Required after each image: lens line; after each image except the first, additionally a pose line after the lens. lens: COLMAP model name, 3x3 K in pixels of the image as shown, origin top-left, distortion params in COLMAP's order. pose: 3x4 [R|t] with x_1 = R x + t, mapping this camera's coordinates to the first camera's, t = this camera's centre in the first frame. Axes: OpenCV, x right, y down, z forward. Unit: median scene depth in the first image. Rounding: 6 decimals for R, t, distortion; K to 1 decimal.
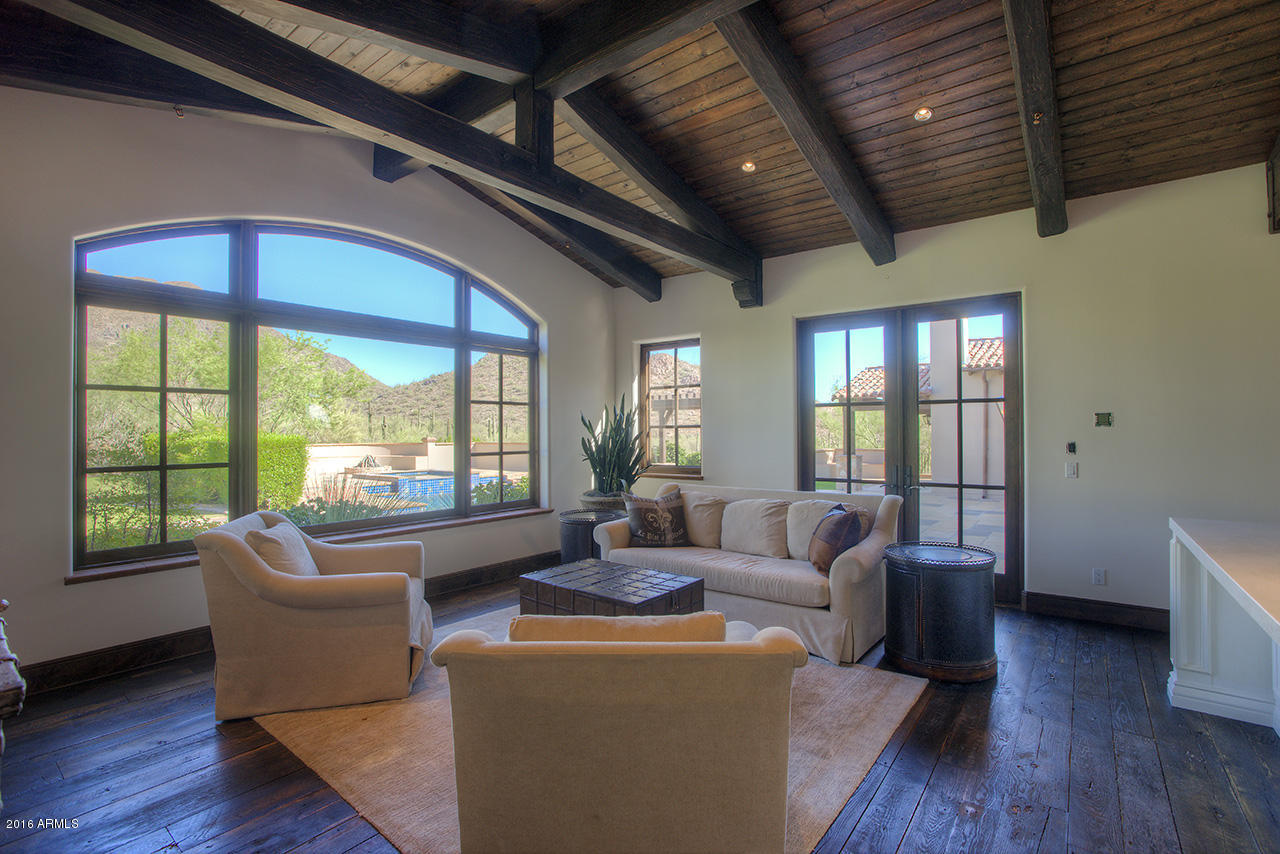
lens RADIAL K [[585.3, 0, 641.0], [0, 585.3, 432.1], [0, 0, 1]] dist [-0.018877, 0.005143]
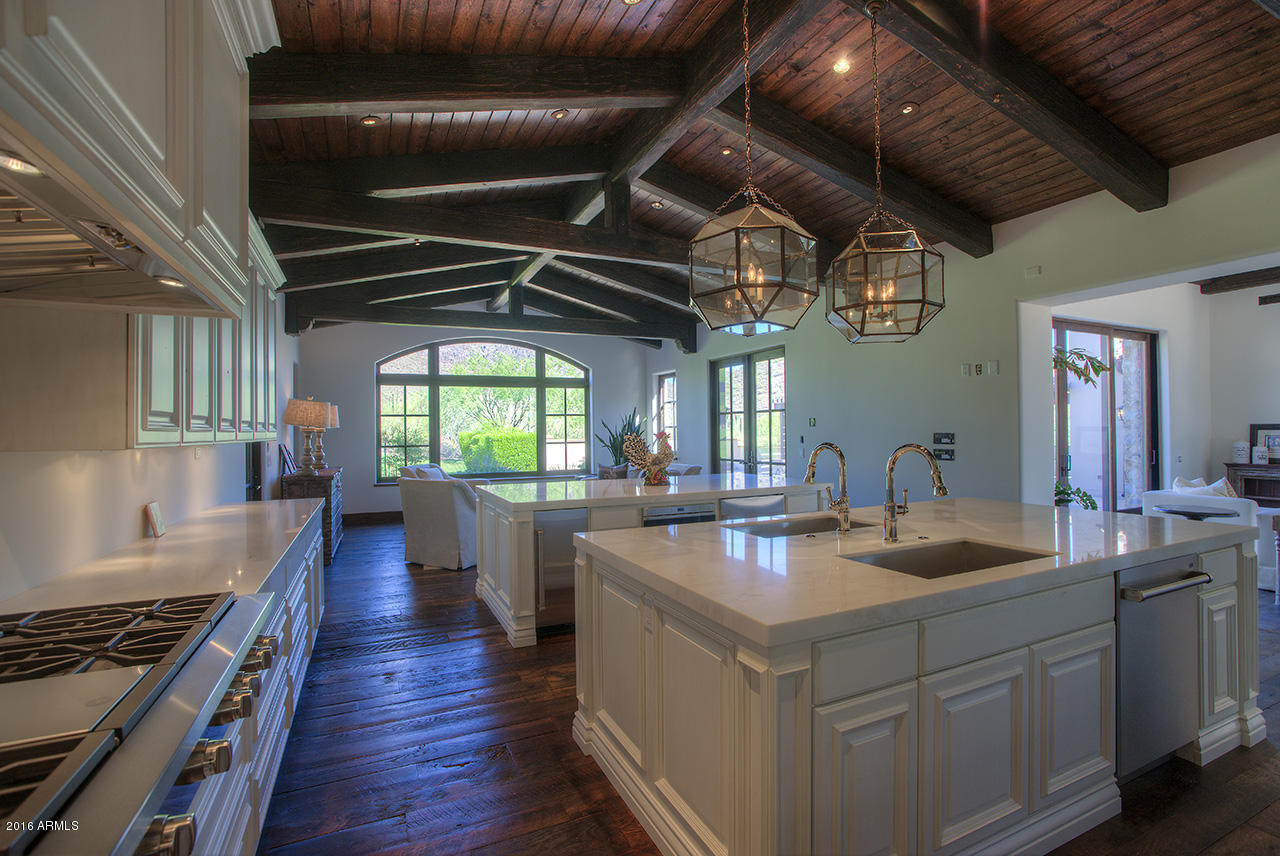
lens RADIAL K [[585.3, 0, 650.1], [0, 585.3, 428.9], [0, 0, 1]] dist [-0.018877, 0.005143]
pose [[0.891753, -0.005637, -0.452488, 1.104446], [0.006672, 0.999978, 0.000692, -0.007529], [0.452474, -0.003637, 0.891770, -0.679130]]
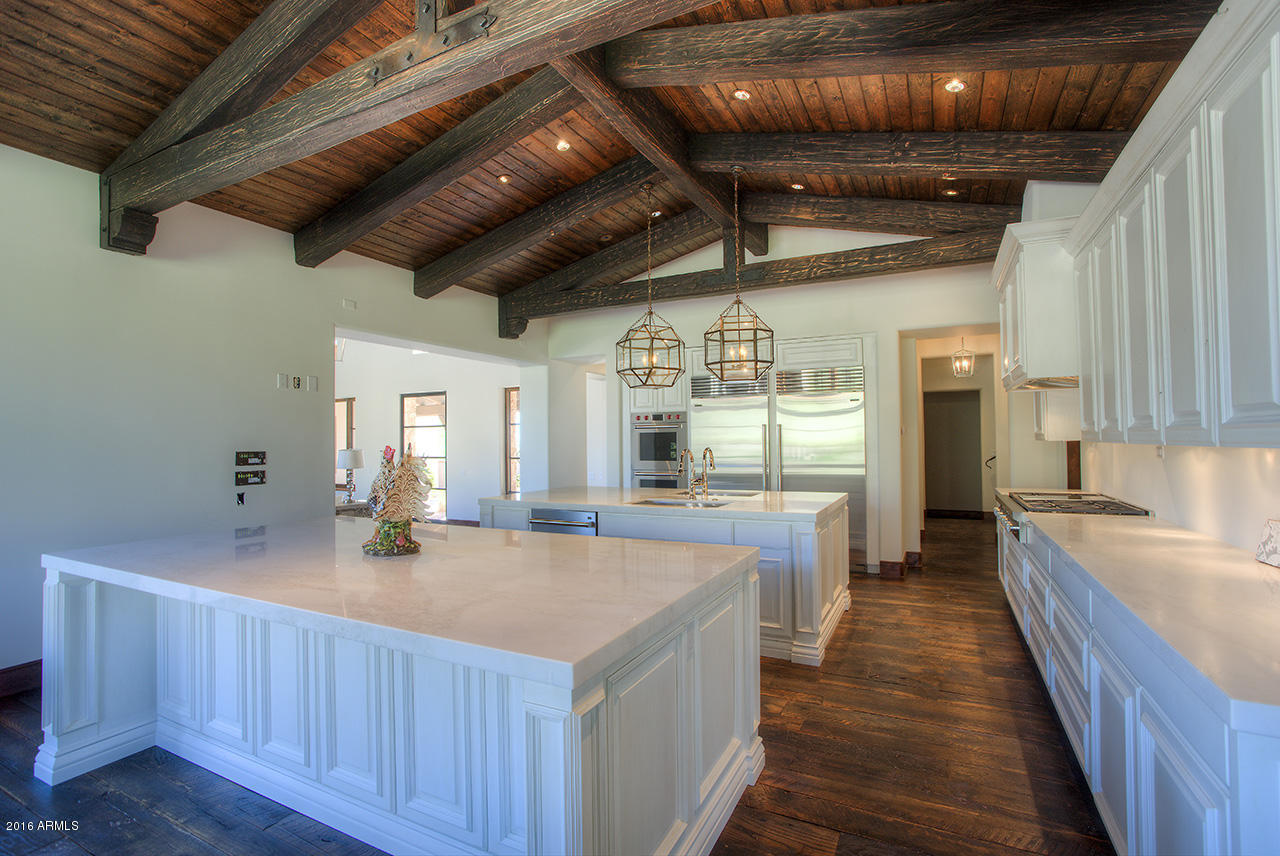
lens RADIAL K [[585.3, 0, 639.4], [0, 585.3, 430.2], [0, 0, 1]] dist [-0.018877, 0.005143]
pose [[-0.167710, 0.029419, 0.985397, -0.023688], [0.009994, 0.999554, -0.028141, 0.004218], [-0.985786, 0.005129, -0.167930, 0.214169]]
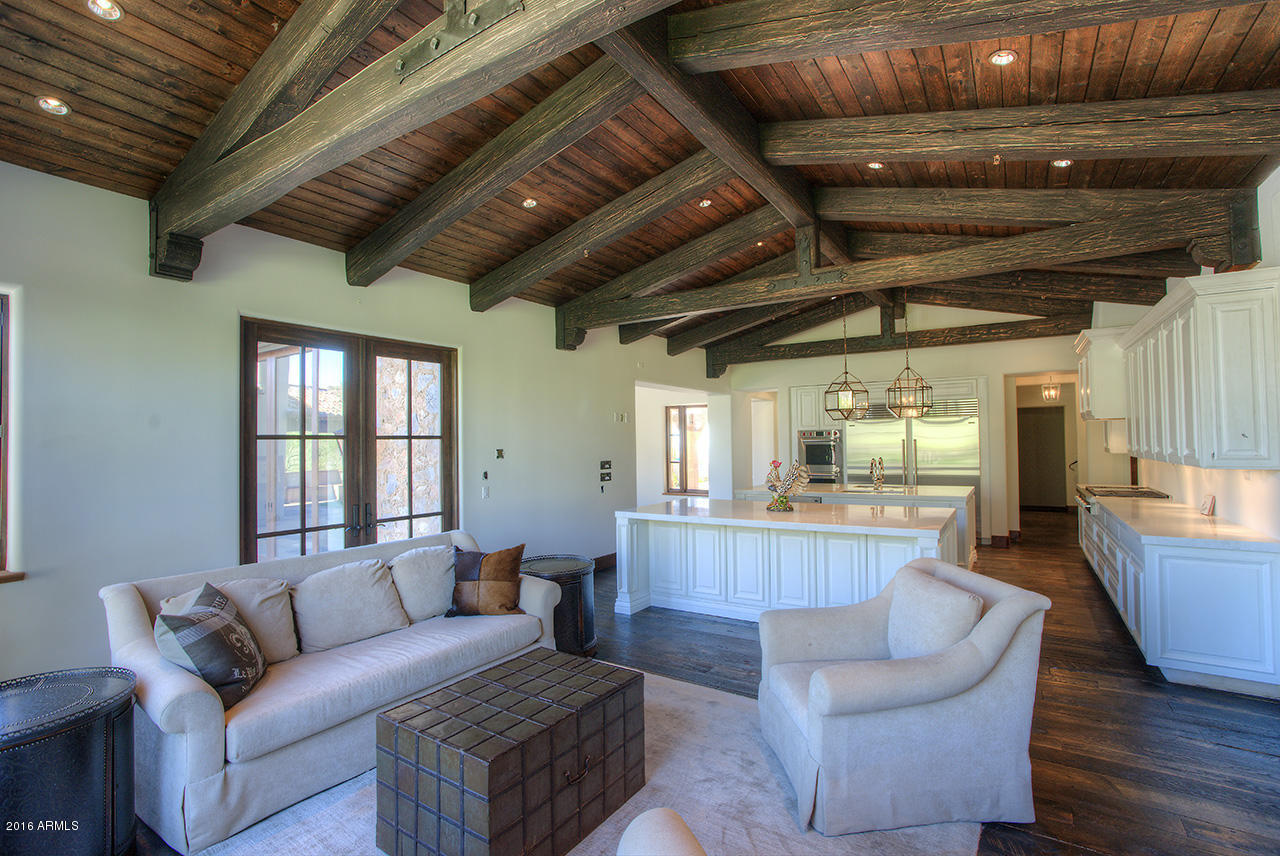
lens RADIAL K [[585.3, 0, 647.8], [0, 585.3, 431.6], [0, 0, 1]] dist [-0.018877, 0.005143]
pose [[-0.077998, 0.029060, 0.996530, -0.624194], [0.013452, 0.999515, -0.028094, -0.029899], [-0.996863, 0.011214, -0.078352, 0.727293]]
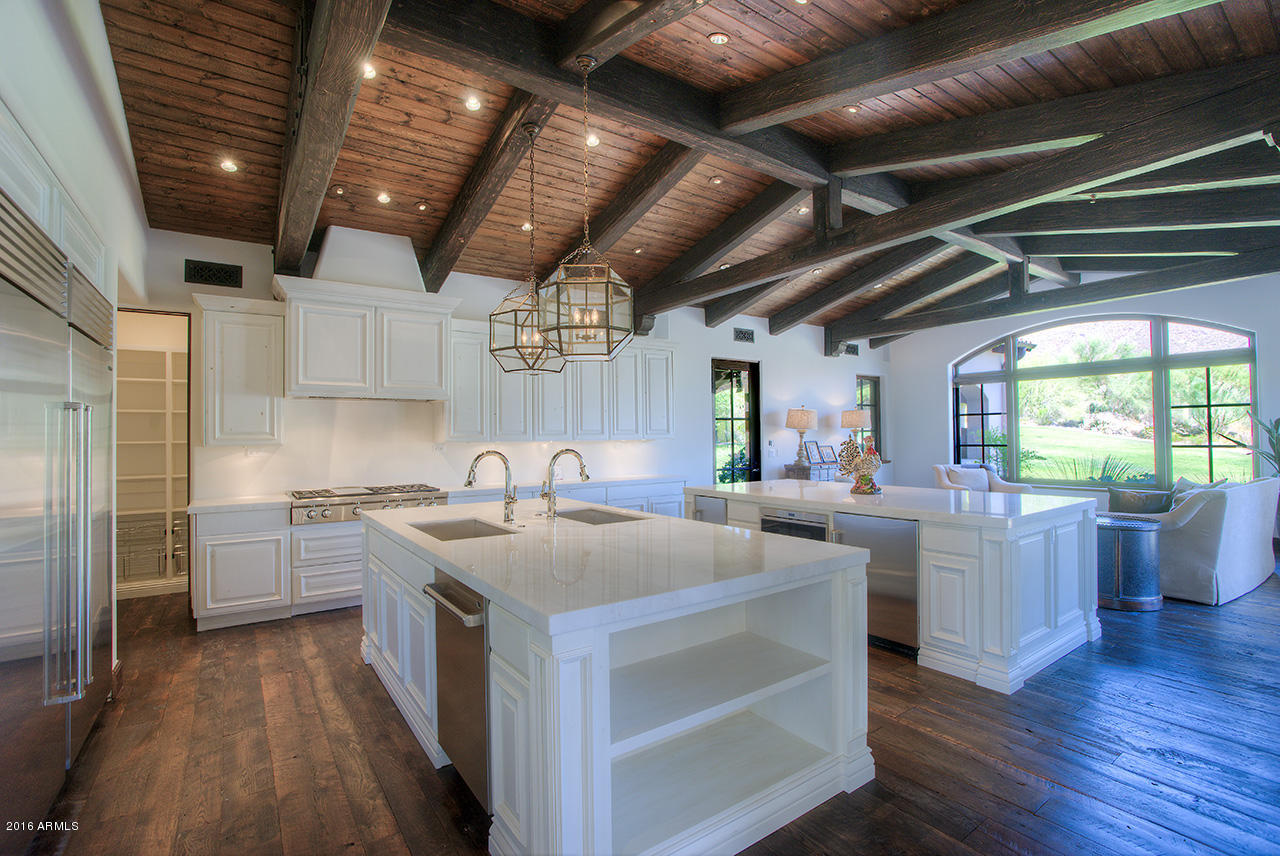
lens RADIAL K [[585.3, 0, 637.5], [0, 585.3, 428.5], [0, 0, 1]] dist [-0.018877, 0.005143]
pose [[-0.314241, -0.000714, -0.949343, 1.769659], [0.008312, 0.999959, -0.003503, -0.008232], [0.949307, -0.008992, -0.314222, 0.312696]]
